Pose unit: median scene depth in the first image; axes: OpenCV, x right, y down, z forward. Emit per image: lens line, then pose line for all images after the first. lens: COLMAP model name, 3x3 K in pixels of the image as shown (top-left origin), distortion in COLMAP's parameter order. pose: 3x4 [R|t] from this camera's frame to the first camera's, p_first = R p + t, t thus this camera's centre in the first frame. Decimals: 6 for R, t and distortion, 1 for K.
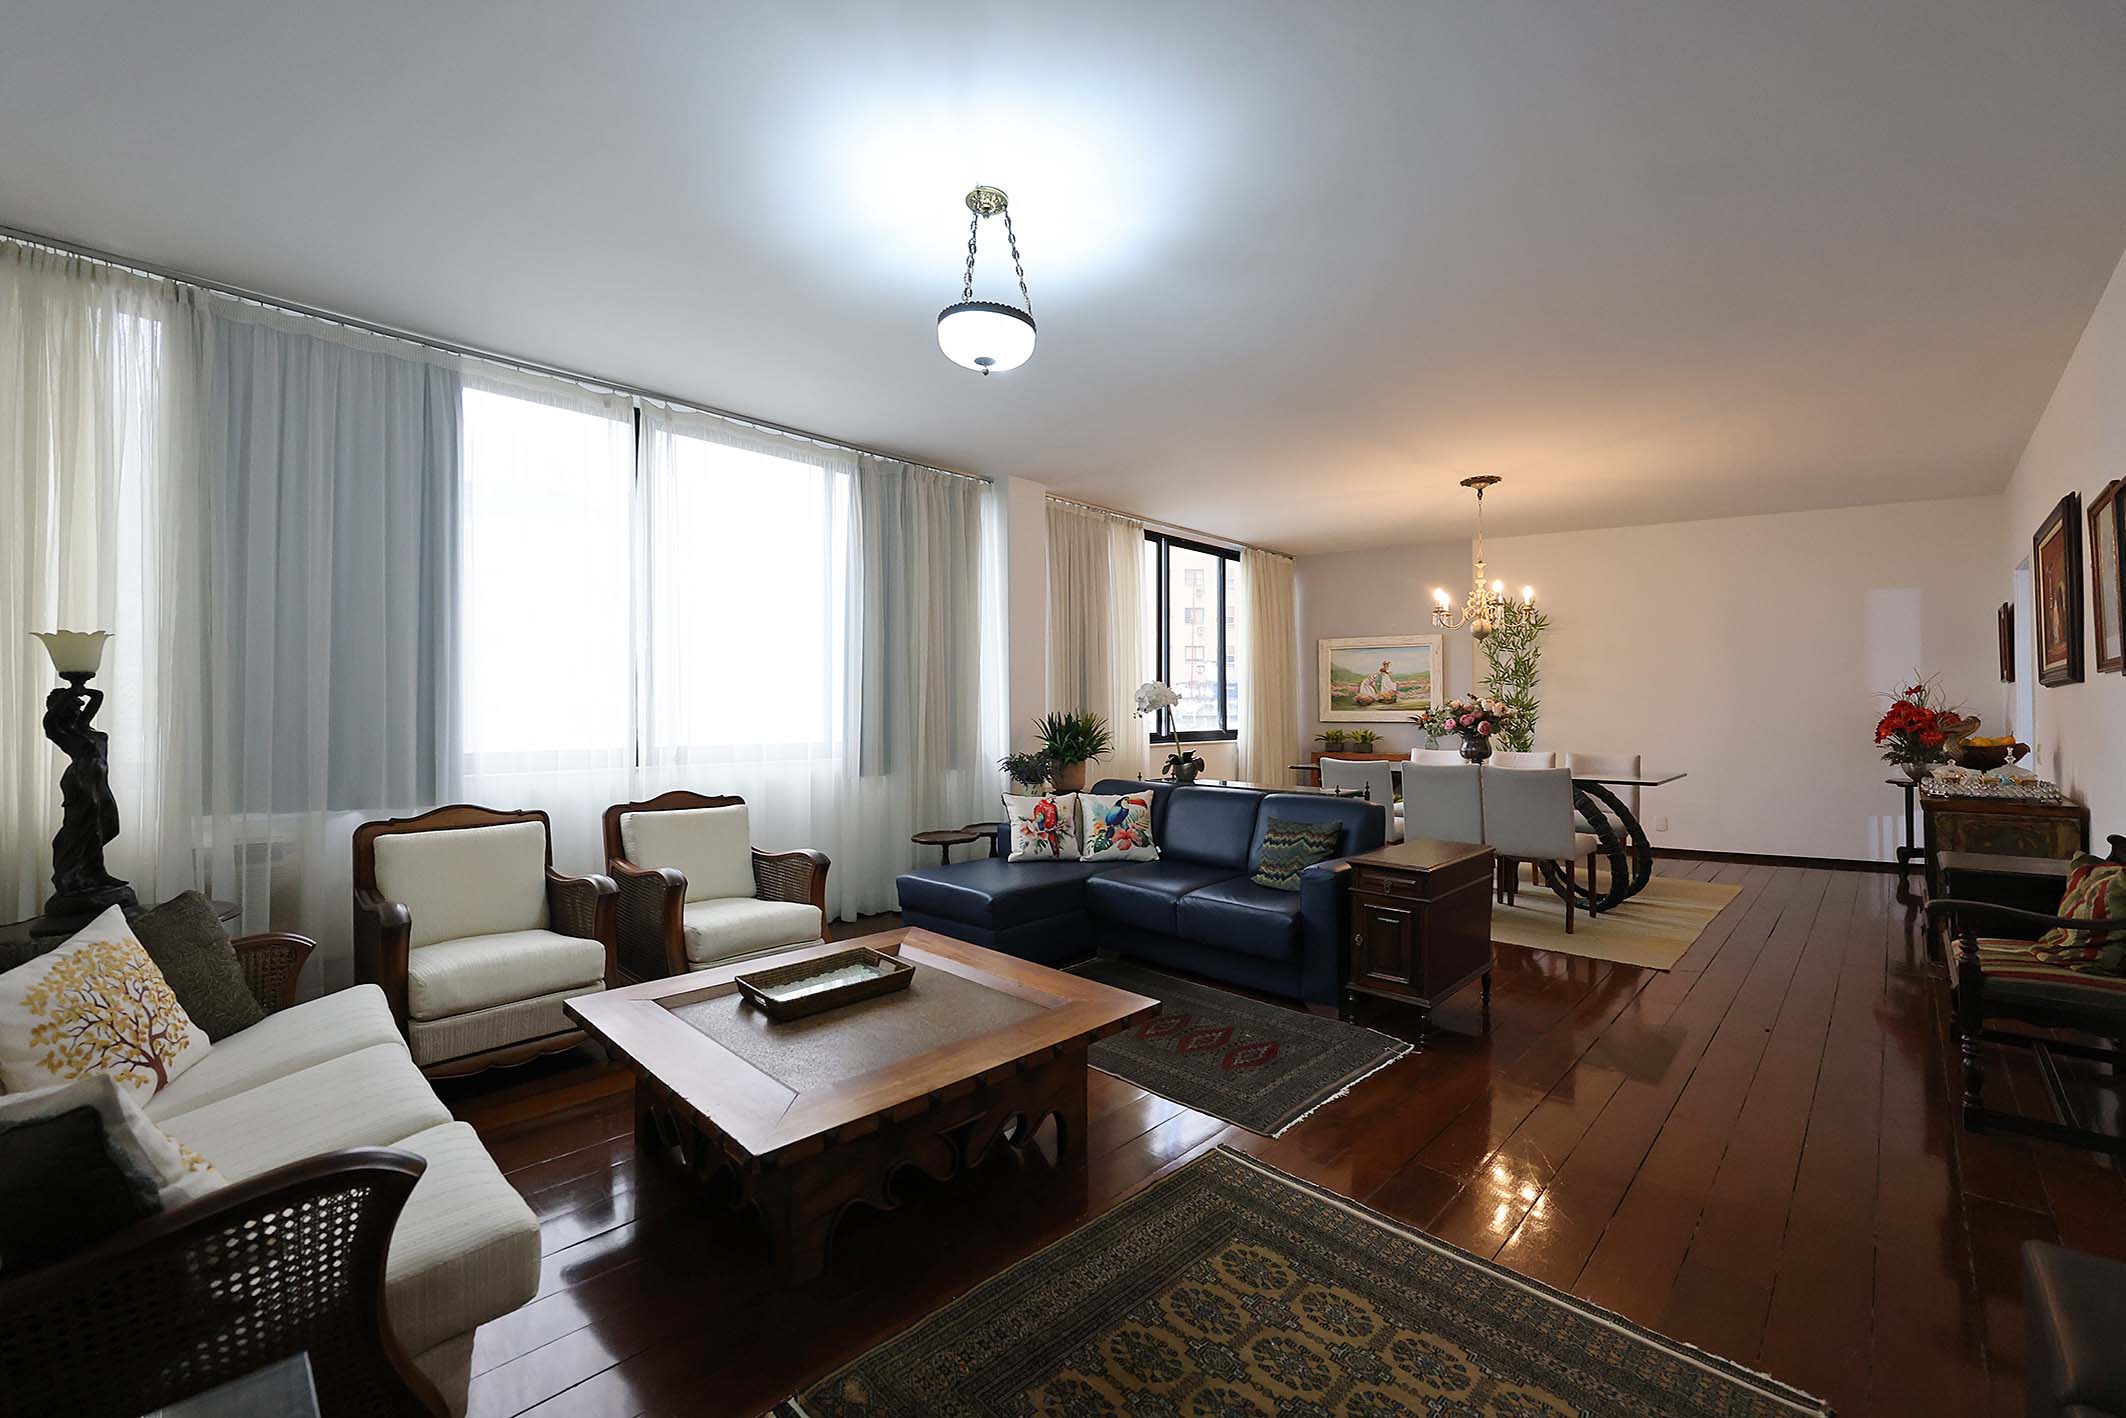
lens RADIAL K [[860.3, 0, 1063.0], [0, 860.3, 709.0], [0, 0, 1]] dist [0.000949, 0.000138]
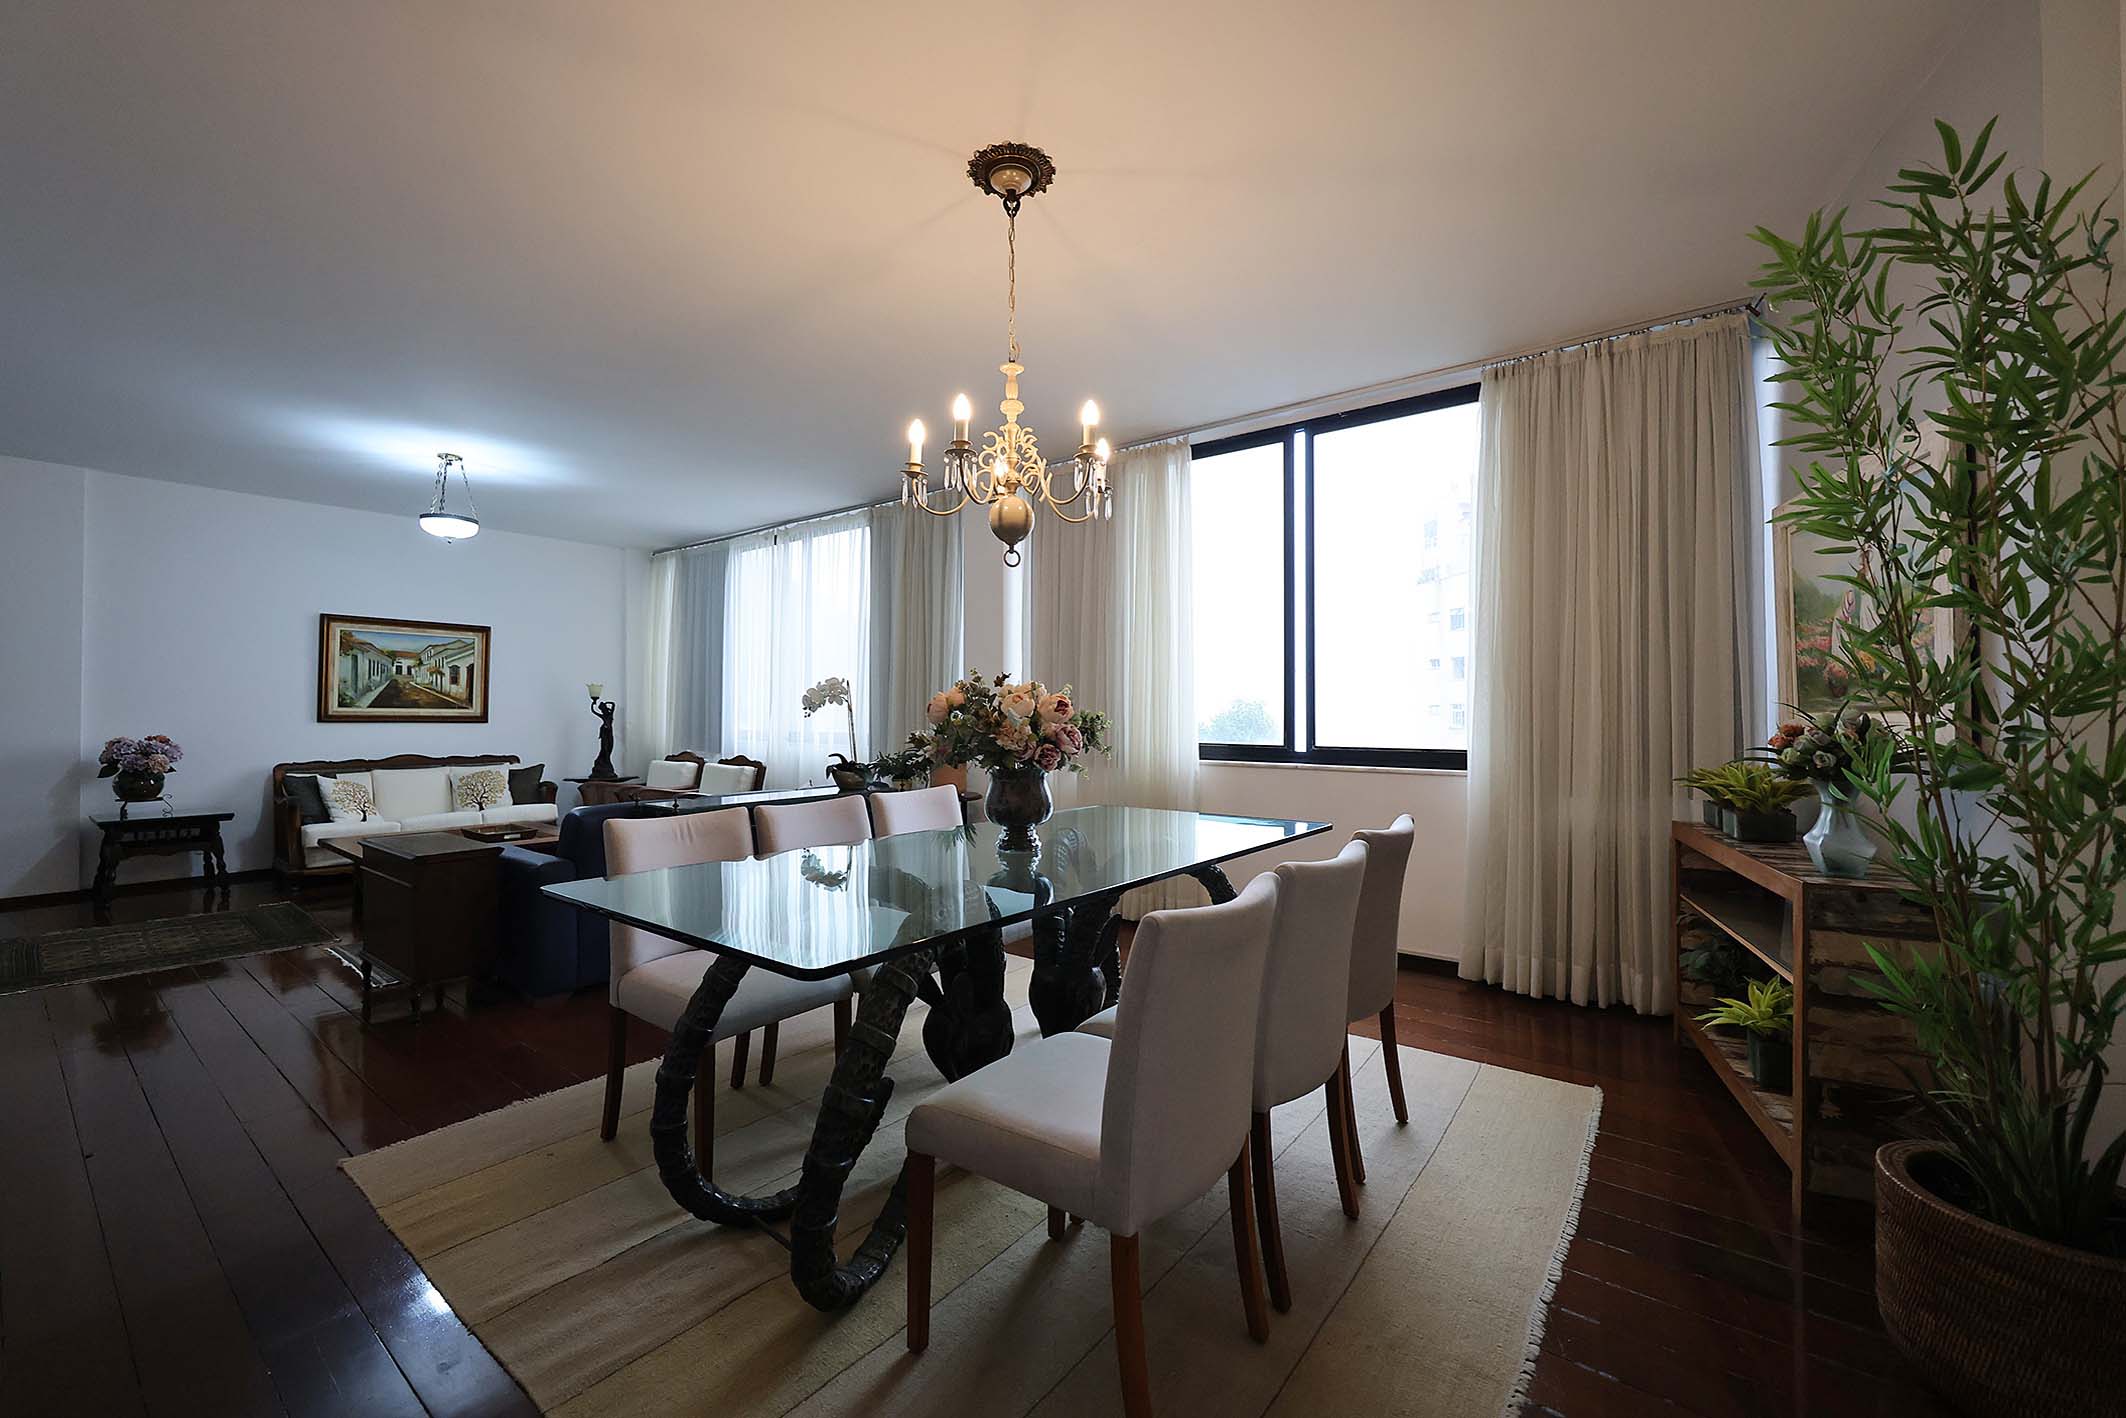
lens RADIAL K [[860.3, 0, 1063.0], [0, 860.3, 709.0], [0, 0, 1]] dist [0.000949, 0.000138]
pose [[0.102495, 0.000819, -0.994733, 1.156599], [0.001241, 0.999999, 0.000951, 0.000964], [0.994733, -0.001332, 0.102494, 1.249023]]
